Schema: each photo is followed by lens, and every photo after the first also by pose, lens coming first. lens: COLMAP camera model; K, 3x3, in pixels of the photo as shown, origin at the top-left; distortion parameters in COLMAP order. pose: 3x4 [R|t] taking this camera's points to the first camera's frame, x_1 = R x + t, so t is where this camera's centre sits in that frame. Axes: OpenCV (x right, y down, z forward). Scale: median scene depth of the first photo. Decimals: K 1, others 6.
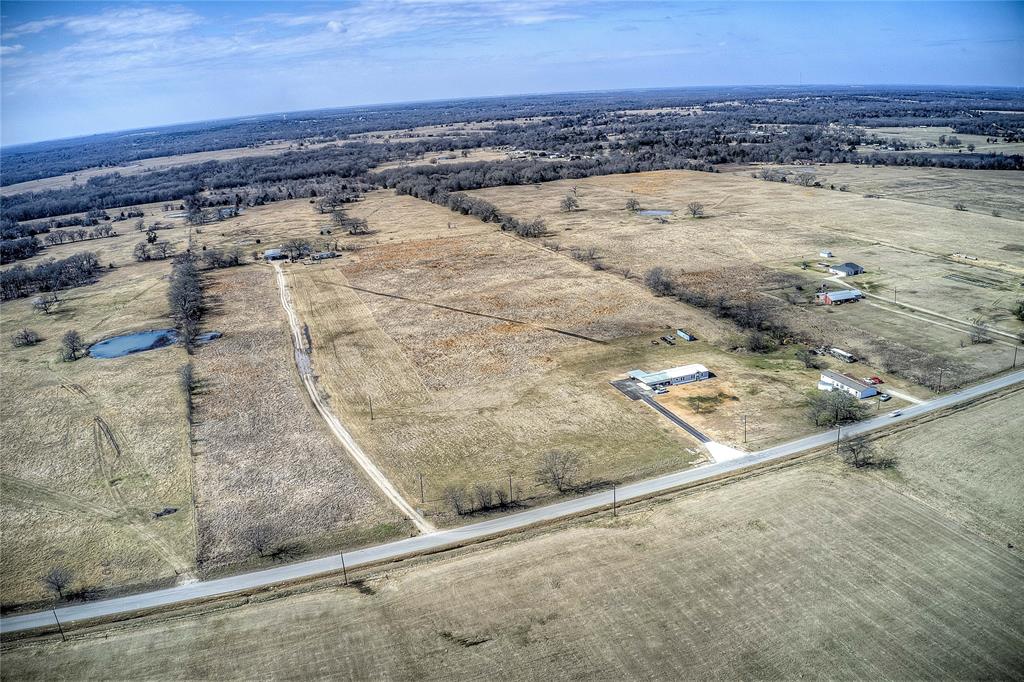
lens RADIAL K [[808.2, 0, 504.3], [0, 808.2, 331.9], [0, 0, 1]] dist [-0.182760, 0.005702]
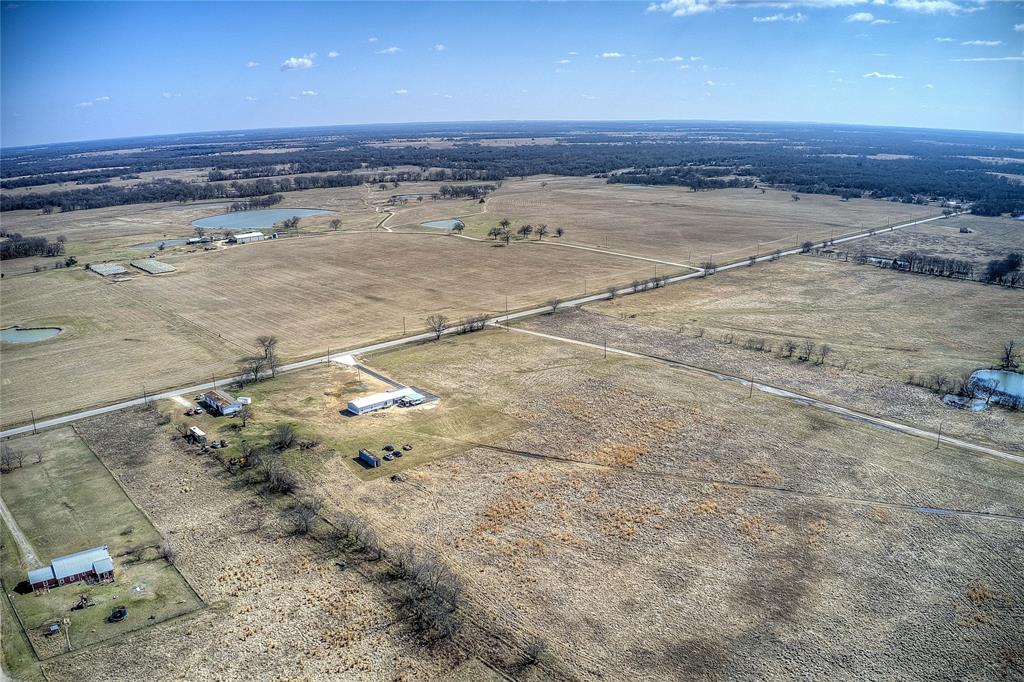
lens RADIAL K [[808.2, 0, 504.3], [0, 808.2, 331.9], [0, 0, 1]] dist [-0.182760, 0.005702]
pose [[-0.929816, 0.165156, -0.328885, 0.417622], [-0.036922, 0.847279, 0.529864, -0.622020], [0.366167, 0.504819, -0.781716, 1.955876]]
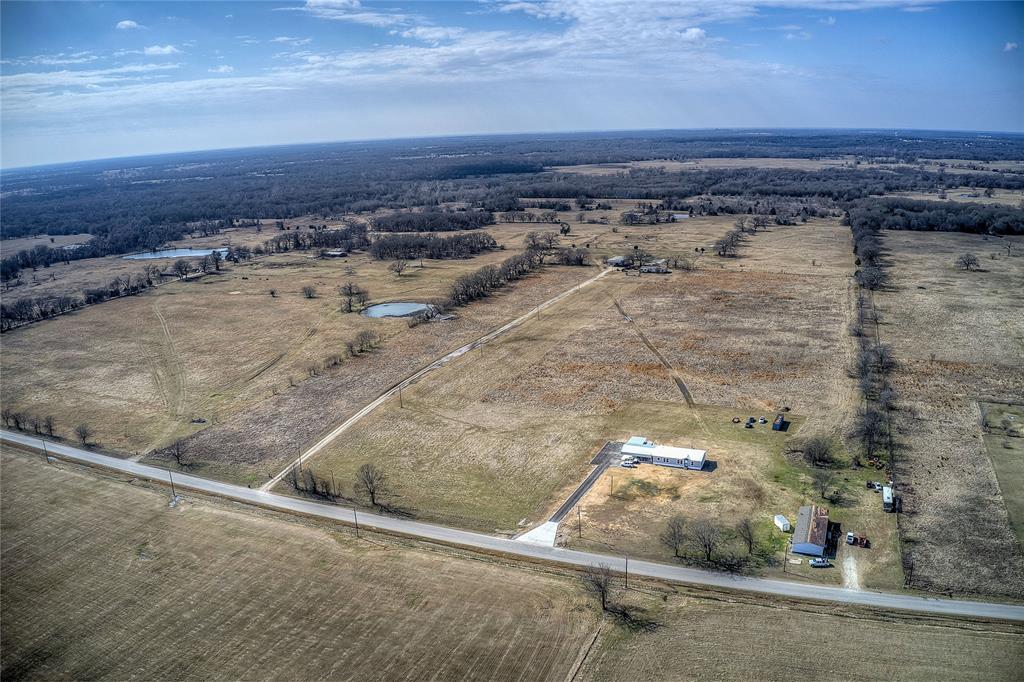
lens RADIAL K [[808.2, 0, 504.3], [0, 808.2, 331.9], [0, 0, 1]] dist [-0.182760, 0.005702]
pose [[0.720942, 0.203494, -0.662444, 0.675502], [-0.207691, 0.975421, 0.073605, -0.110232], [0.661141, 0.084519, 0.745486, 0.239041]]
